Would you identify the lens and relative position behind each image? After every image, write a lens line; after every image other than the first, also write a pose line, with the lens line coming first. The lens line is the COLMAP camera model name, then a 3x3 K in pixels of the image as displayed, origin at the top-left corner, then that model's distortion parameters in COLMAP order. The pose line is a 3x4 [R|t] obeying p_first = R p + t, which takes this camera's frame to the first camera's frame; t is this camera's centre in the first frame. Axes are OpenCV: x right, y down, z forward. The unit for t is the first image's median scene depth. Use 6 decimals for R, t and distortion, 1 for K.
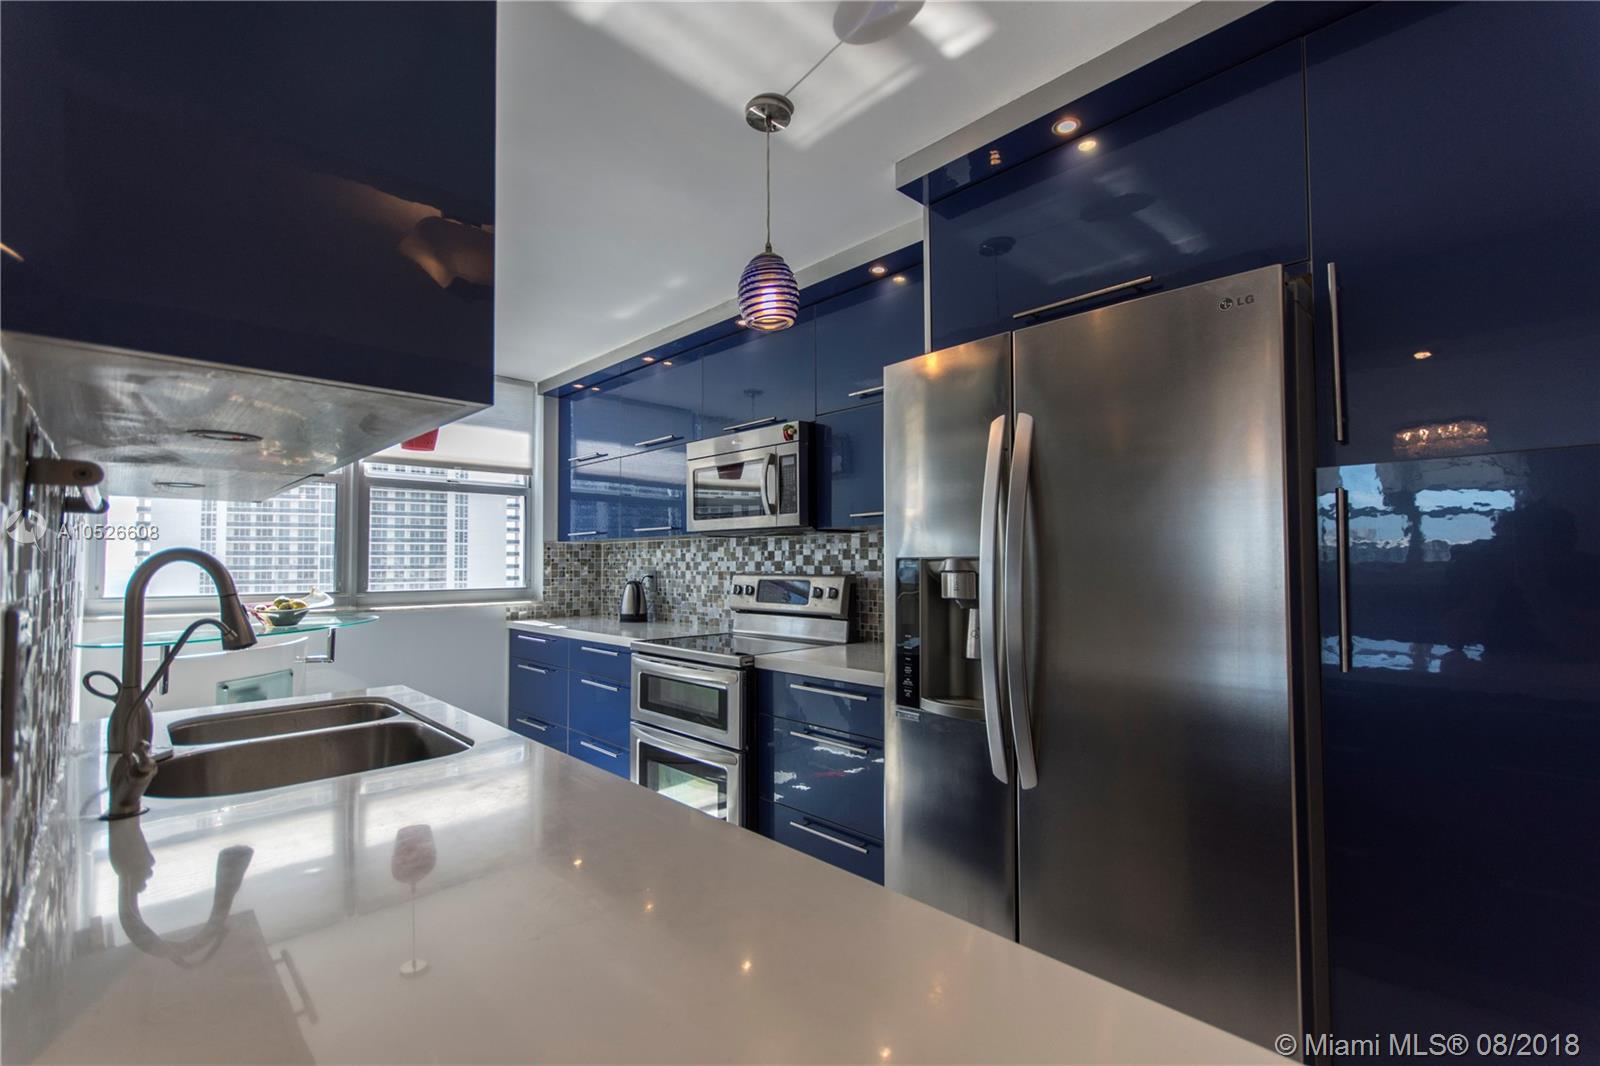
lens RADIAL K [[704.0, 0, 803.6], [0, 704.0, 538.6], [0, 0, 1]] dist [0.003432, 0.003390]
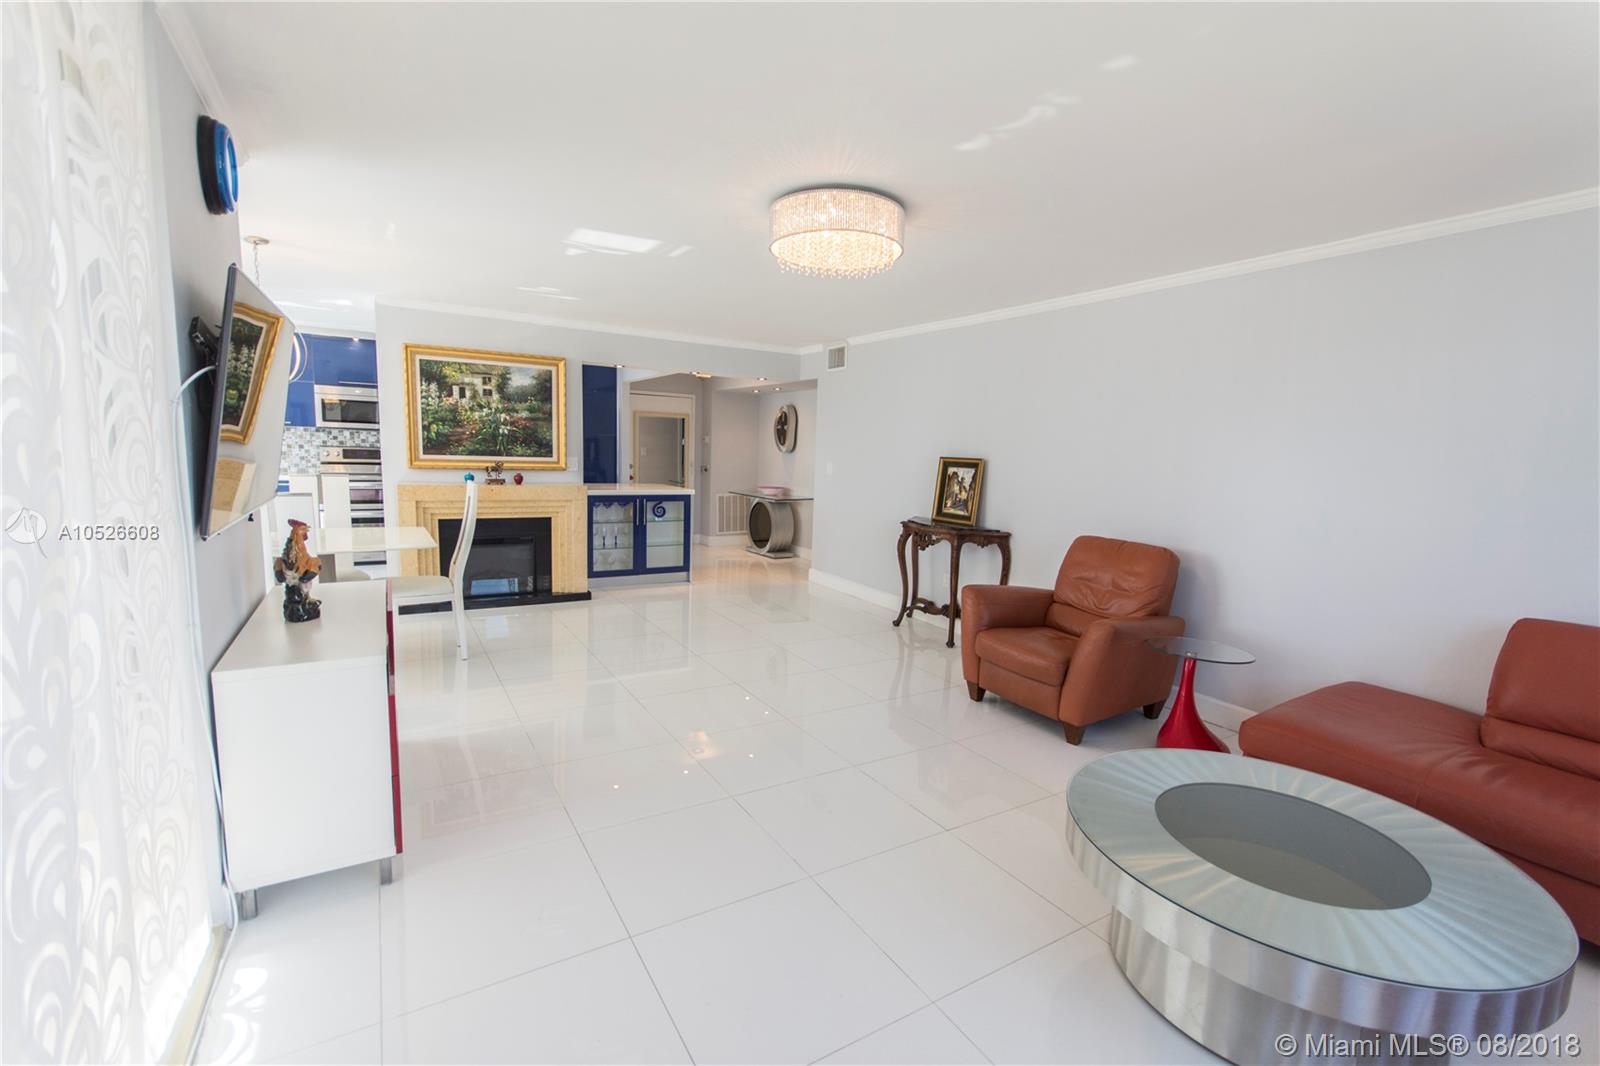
lens RADIAL K [[704.0, 0, 809.0], [0, 704.0, 541.6], [0, 0, 1]] dist [0.003432, 0.003390]
pose [[0.218499, -0.119425, 0.968502, -1.941601], [-0.070505, 0.987957, 0.137730, -0.064598], [-0.973287, -0.098378, 0.207448, -0.940926]]
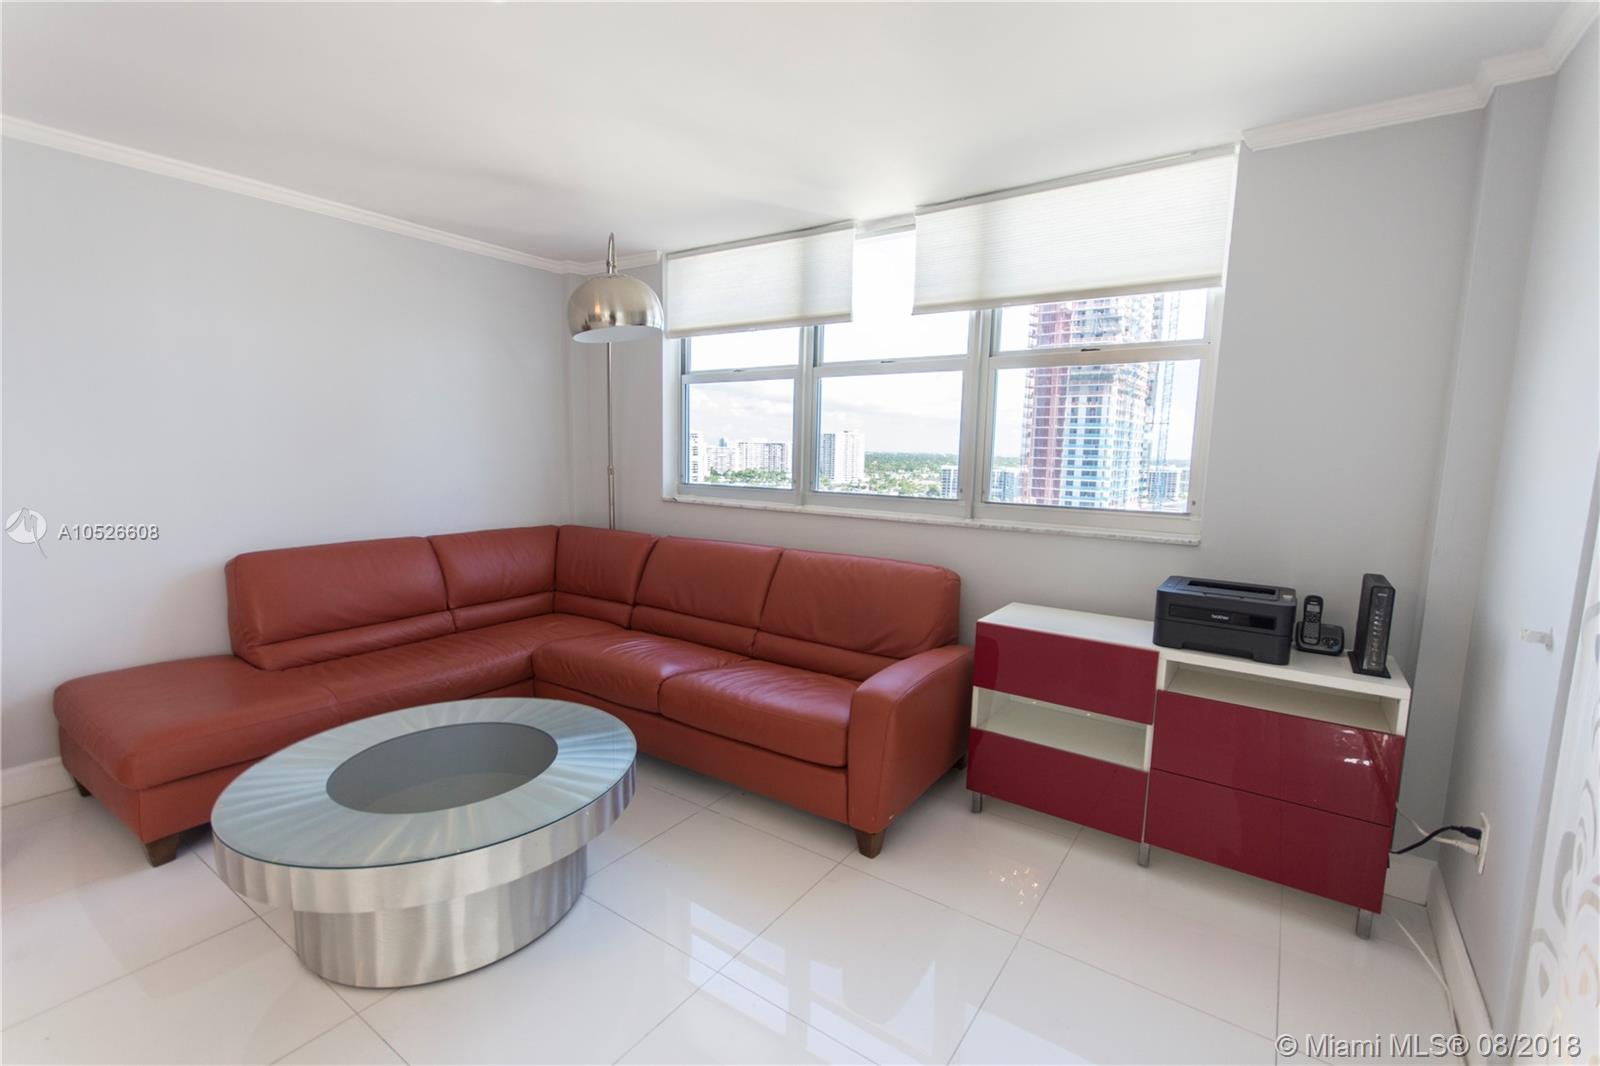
lens RADIAL K [[704.0, 0, 810.8], [0, 704.0, 535.1], [0, 0, 1]] dist [0.003432, 0.003390]
pose [[-0.980534, 0.005637, -0.196269, -1.533488], [-0.012475, 0.995780, 0.090922, -0.041489], [0.195954, 0.091601, -0.976325, -0.562936]]
